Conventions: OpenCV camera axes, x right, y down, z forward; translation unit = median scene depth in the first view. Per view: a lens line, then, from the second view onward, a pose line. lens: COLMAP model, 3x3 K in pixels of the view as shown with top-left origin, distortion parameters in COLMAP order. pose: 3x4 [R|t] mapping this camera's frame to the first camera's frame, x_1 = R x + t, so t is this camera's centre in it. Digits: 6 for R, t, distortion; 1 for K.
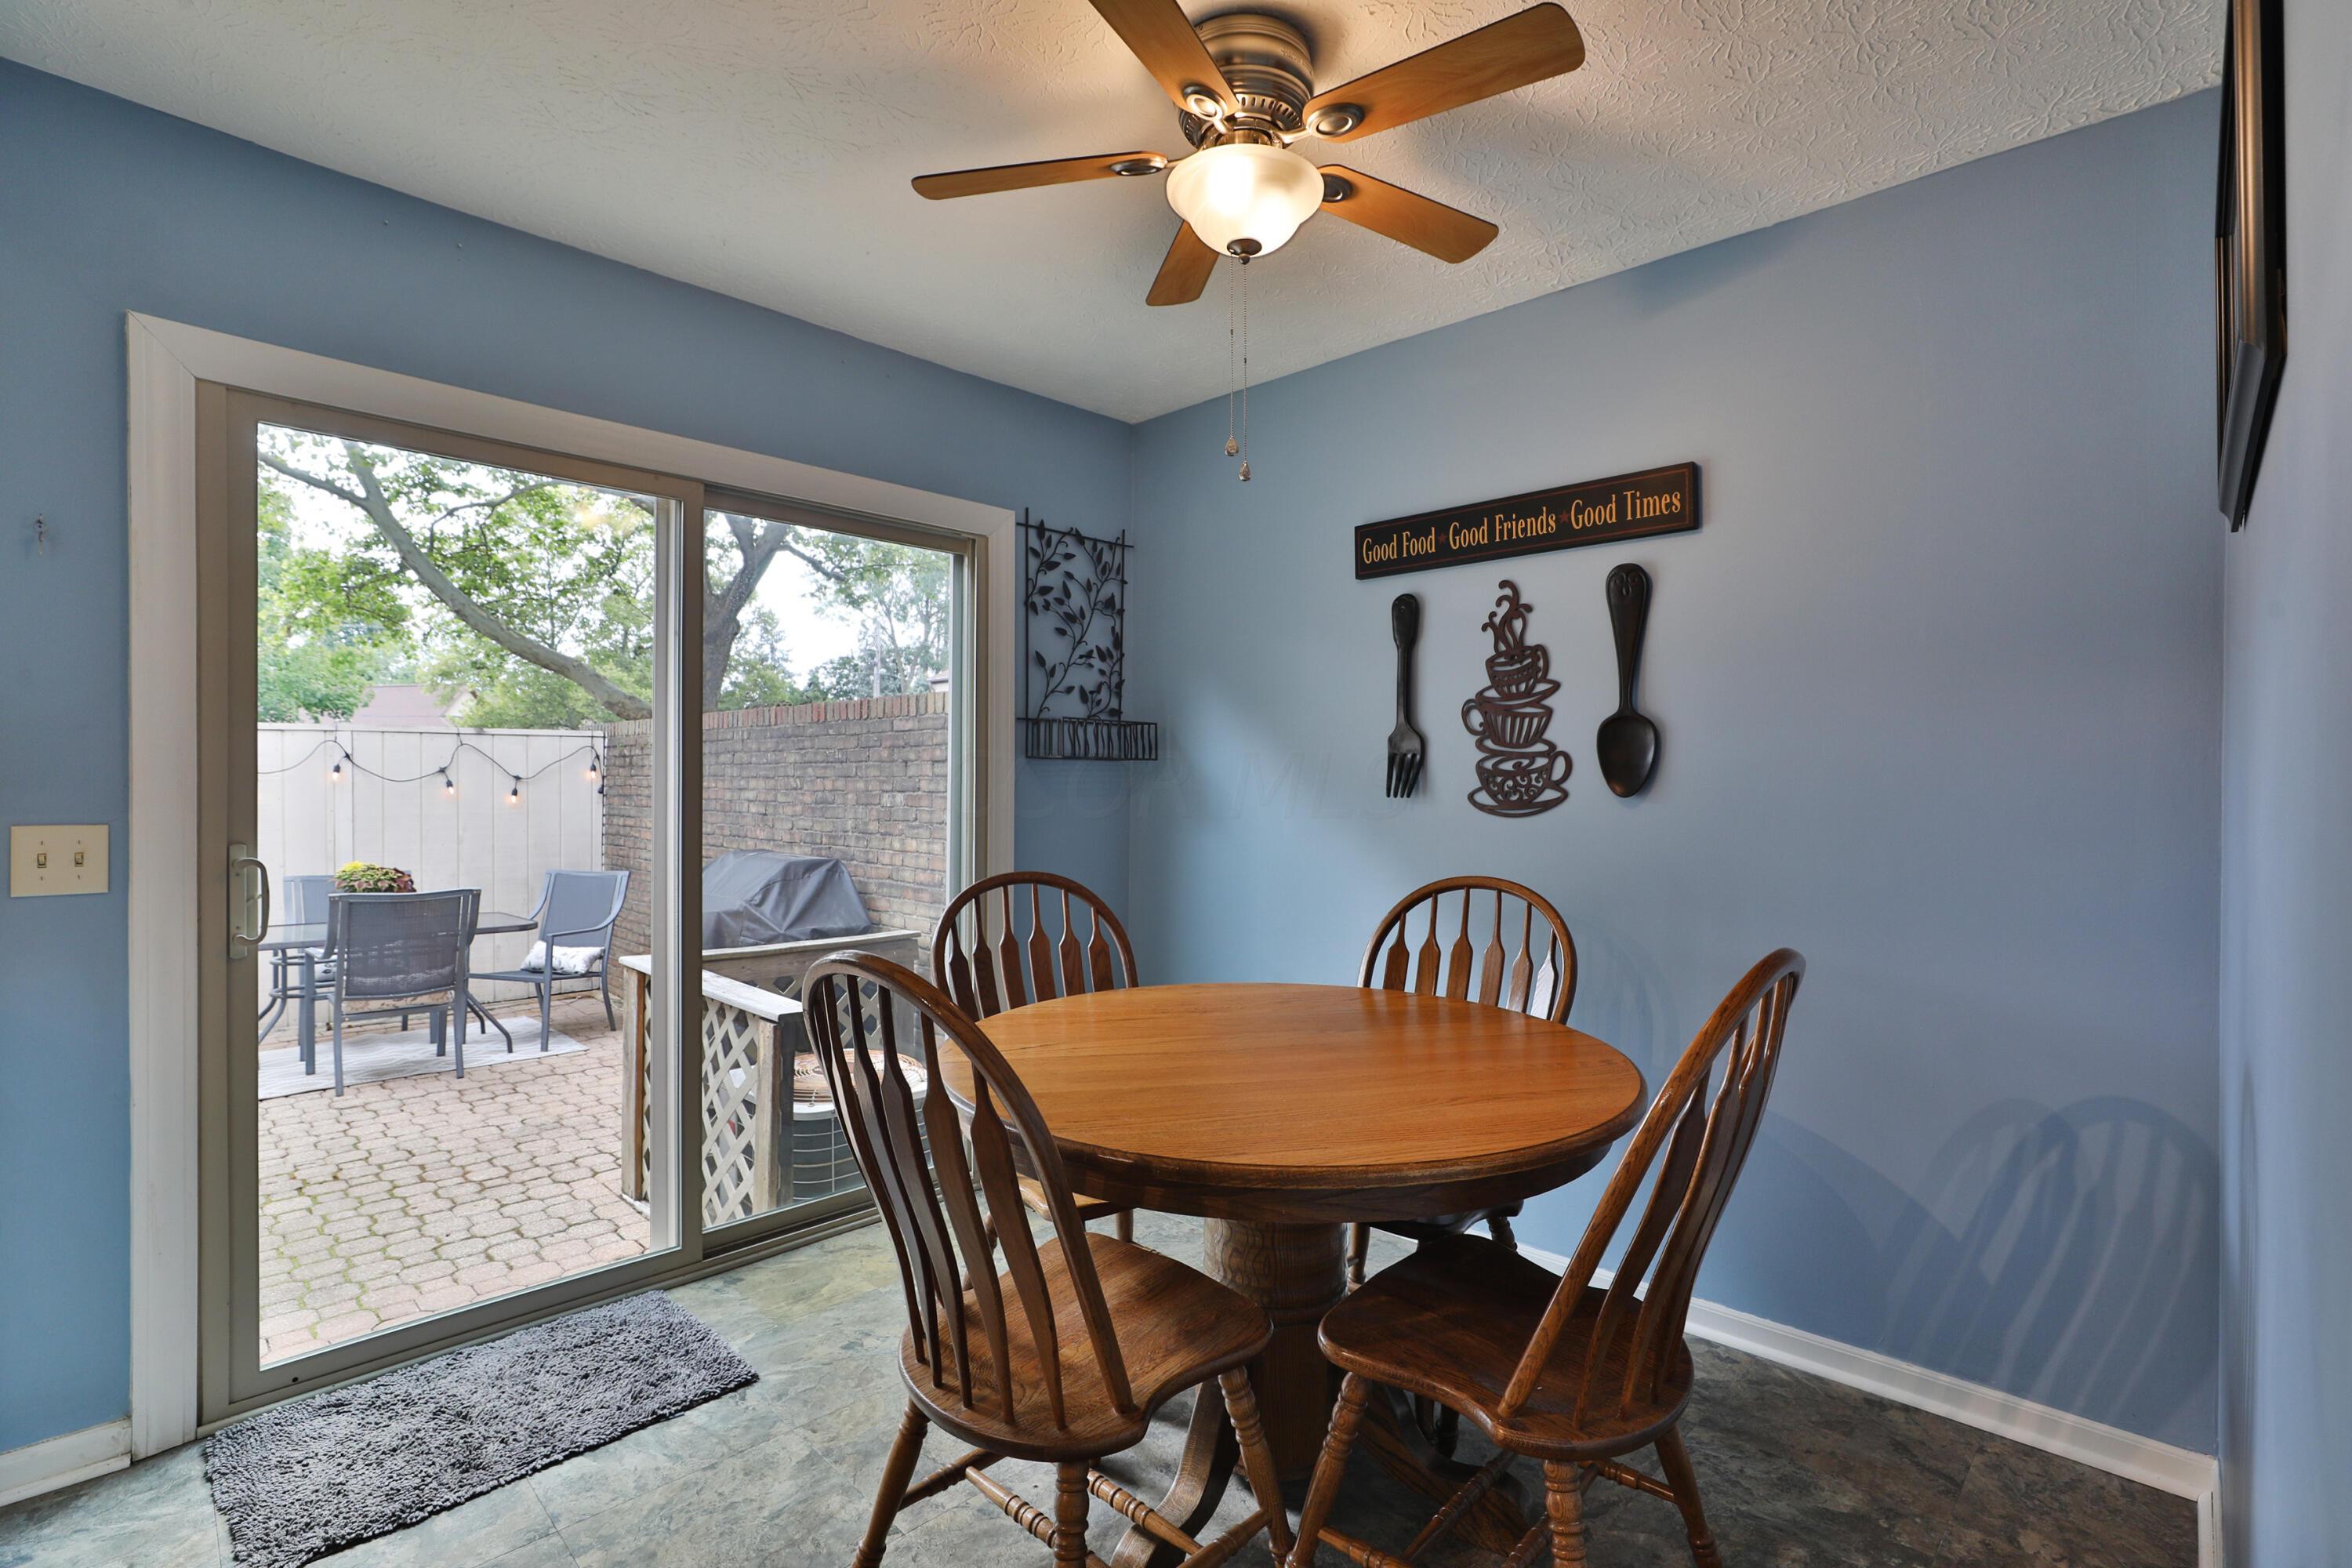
lens RADIAL K [[1073.6, 0, 1223.9], [0, 1073.6, 790.6], [0, 0, 1]] dist [-0.056547, 0.016464]
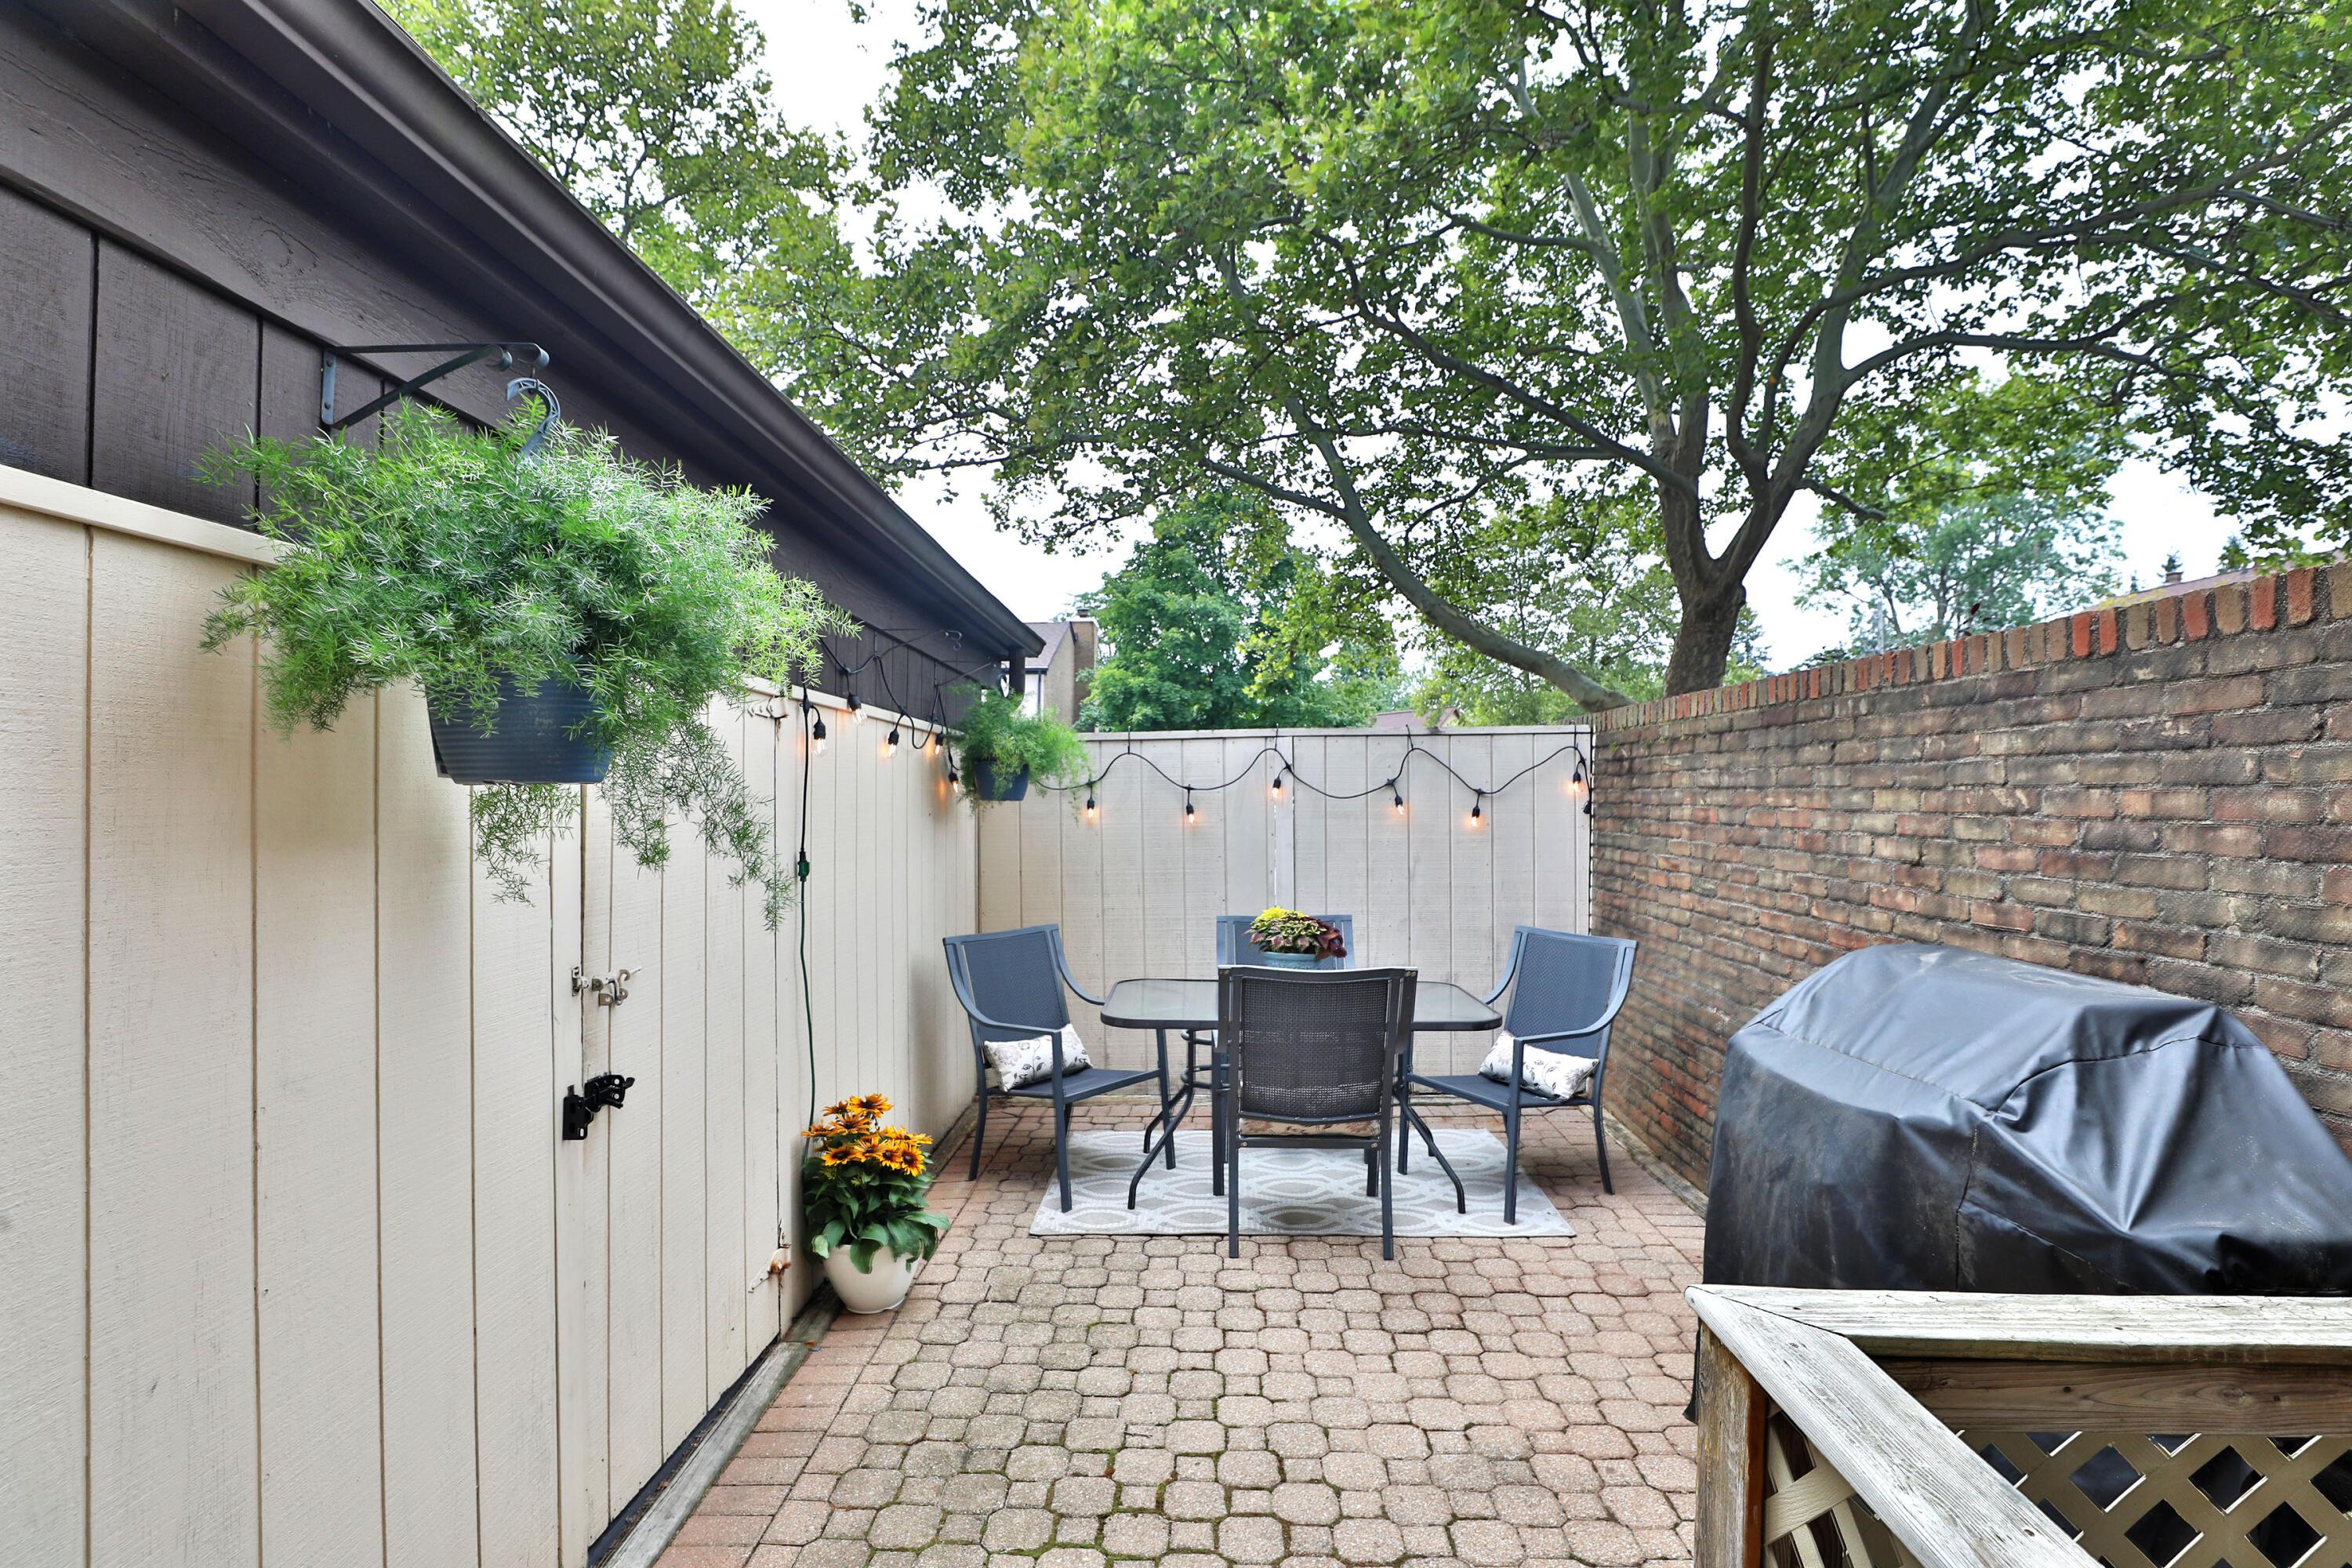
lens RADIAL K [[1133.8, 0, 1123.5], [0, 1133.8, 786.0], [0, 0, 1]] dist [-0.009808, -0.000566]
pose [[0.614231, -0.011708, -0.789039, -0.249133], [-0.001219, 0.999875, -0.015785, -0.004703], [0.789125, 0.010658, 0.614140, 0.393975]]
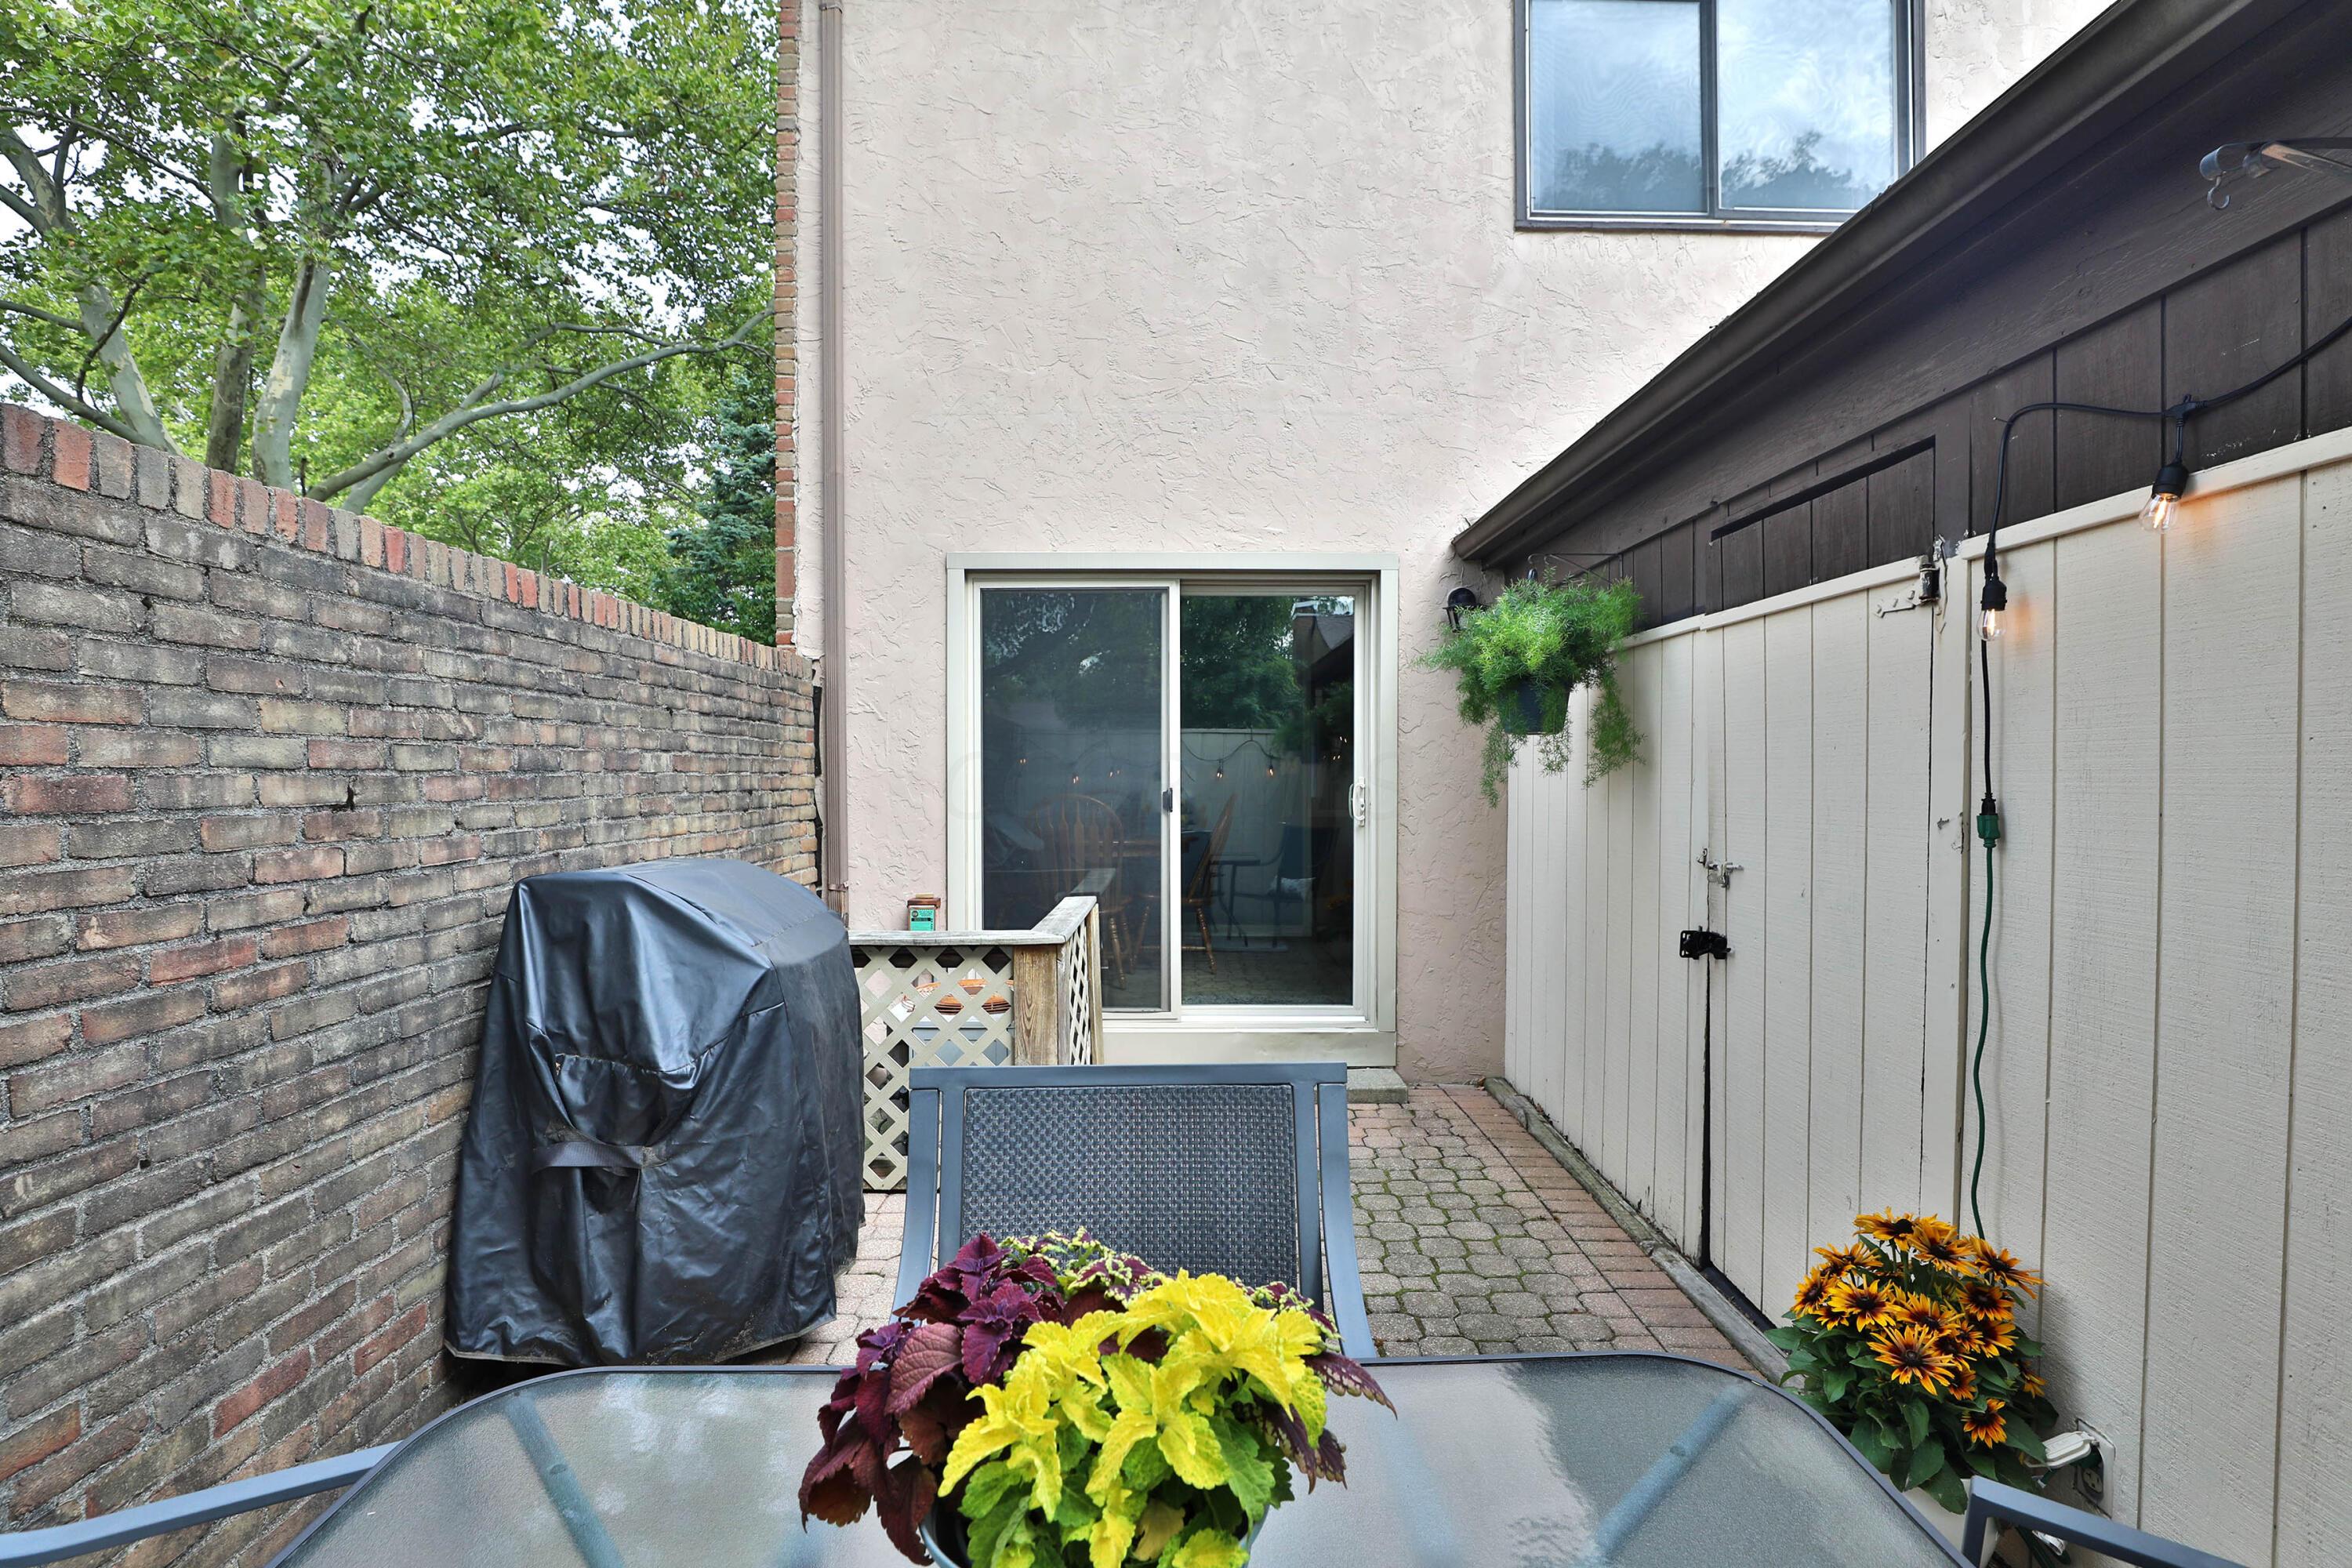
lens RADIAL K [[1099.9, 0, 1176.0], [0, 1099.9, 784.0], [0, 0, 1]] dist [-0.057678, 0.000571]
pose [[-0.672622, -0.011698, 0.739894, -0.899416], [0.001245, 0.999856, 0.016940, 0.009279], [-0.739986, 0.012315, -0.672510, 1.049739]]
